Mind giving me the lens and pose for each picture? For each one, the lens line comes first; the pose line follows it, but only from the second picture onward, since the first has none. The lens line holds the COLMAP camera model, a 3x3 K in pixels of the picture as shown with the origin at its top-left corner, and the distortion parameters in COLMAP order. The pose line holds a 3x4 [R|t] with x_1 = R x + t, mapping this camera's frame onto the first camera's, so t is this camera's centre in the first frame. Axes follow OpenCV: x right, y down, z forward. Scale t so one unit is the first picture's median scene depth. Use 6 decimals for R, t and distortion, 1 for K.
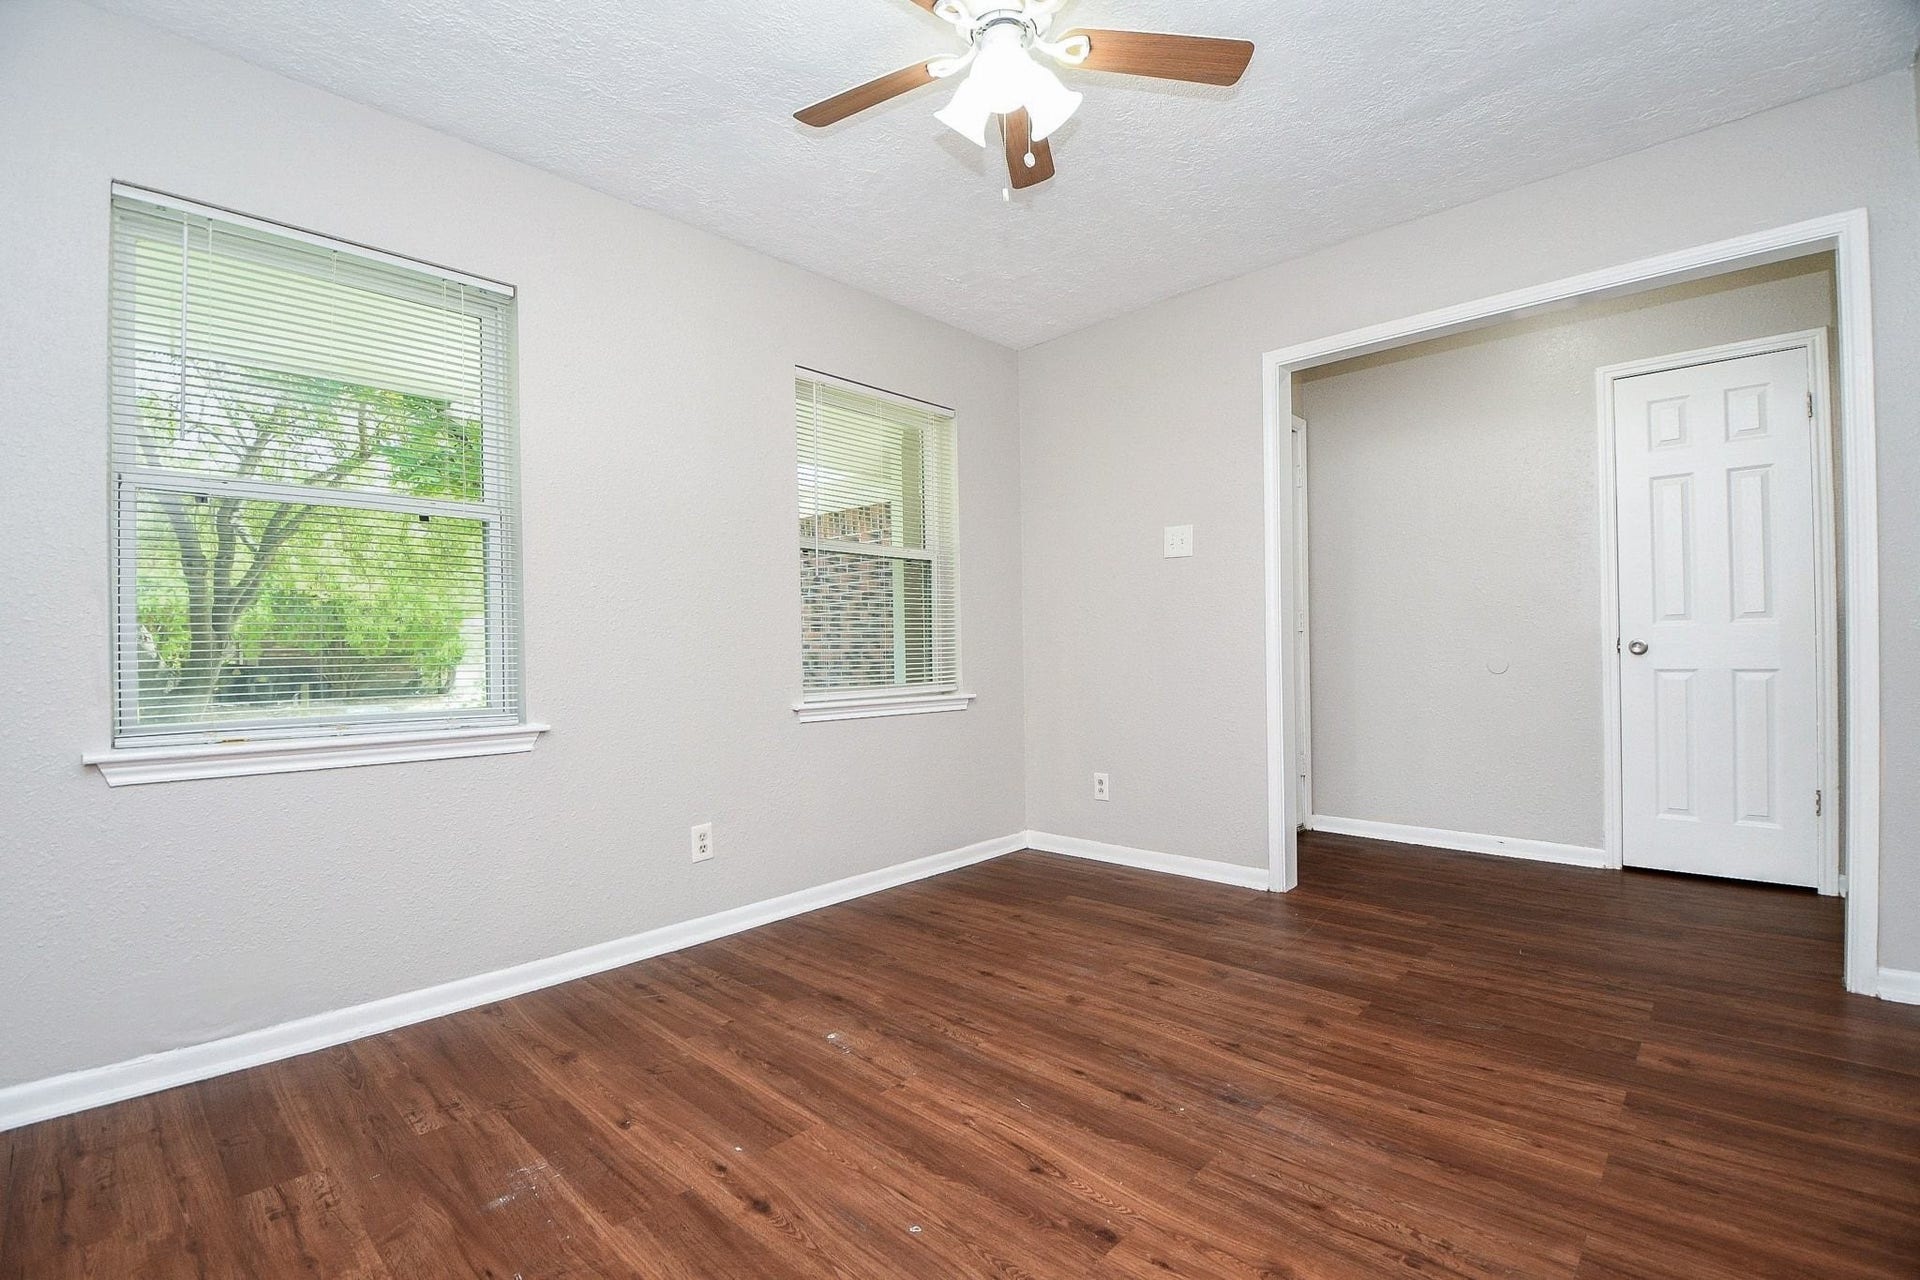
lens RADIAL K [[895.1, 0, 955.7], [0, 895.1, 634.4], [0, 0, 1]] dist [-0.003120, -0.007454]
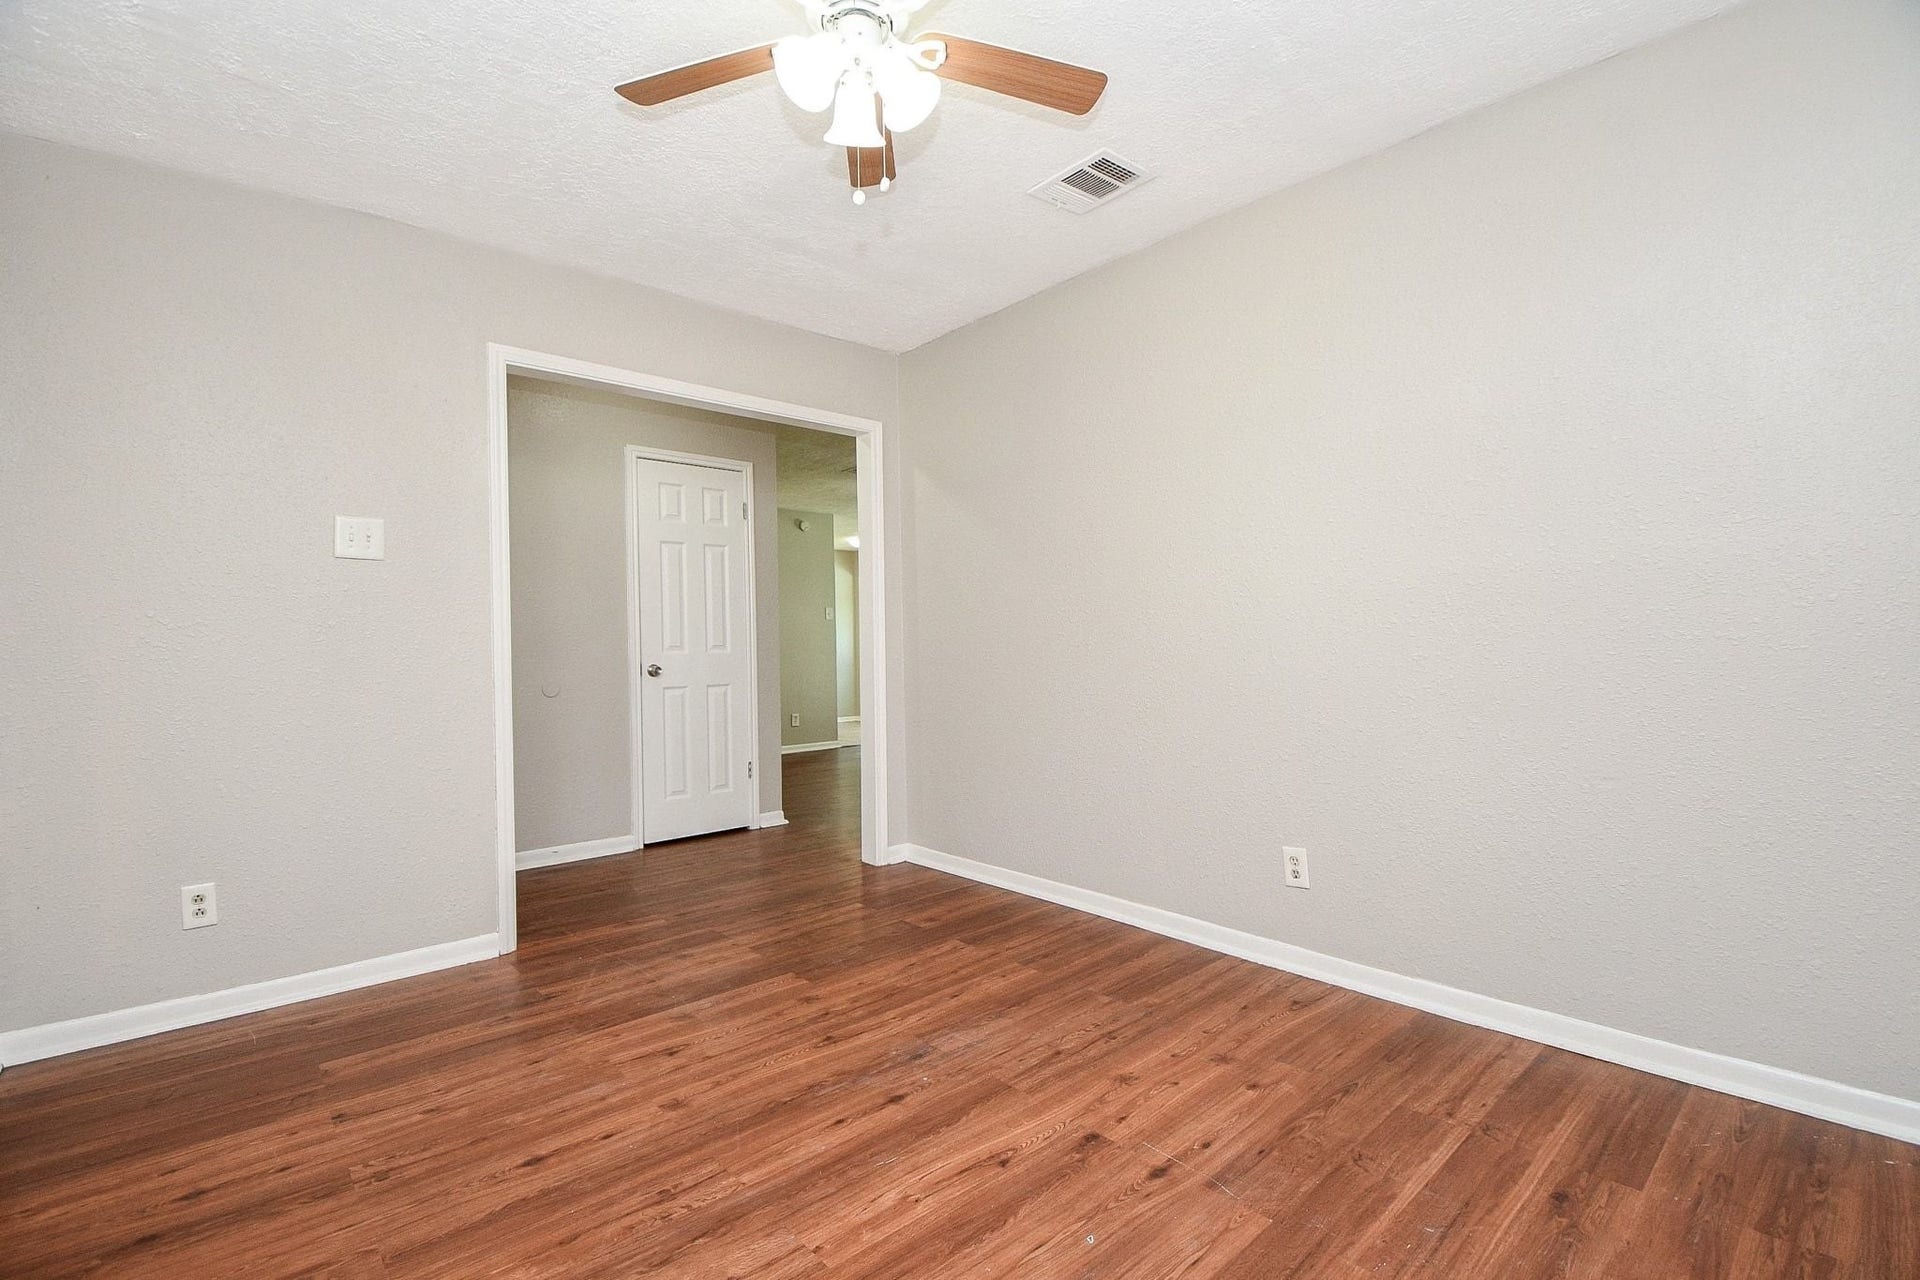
lens RADIAL K [[895.1, 0, 963.4], [0, 895.1, 632.0], [0, 0, 1]] dist [-0.003120, -0.007454]
pose [[0.042141, 0.027383, 0.998736, -0.712339], [-0.001692, 0.999625, -0.027336, -0.009095], [-0.999110, -0.000537, 0.042172, 0.708719]]
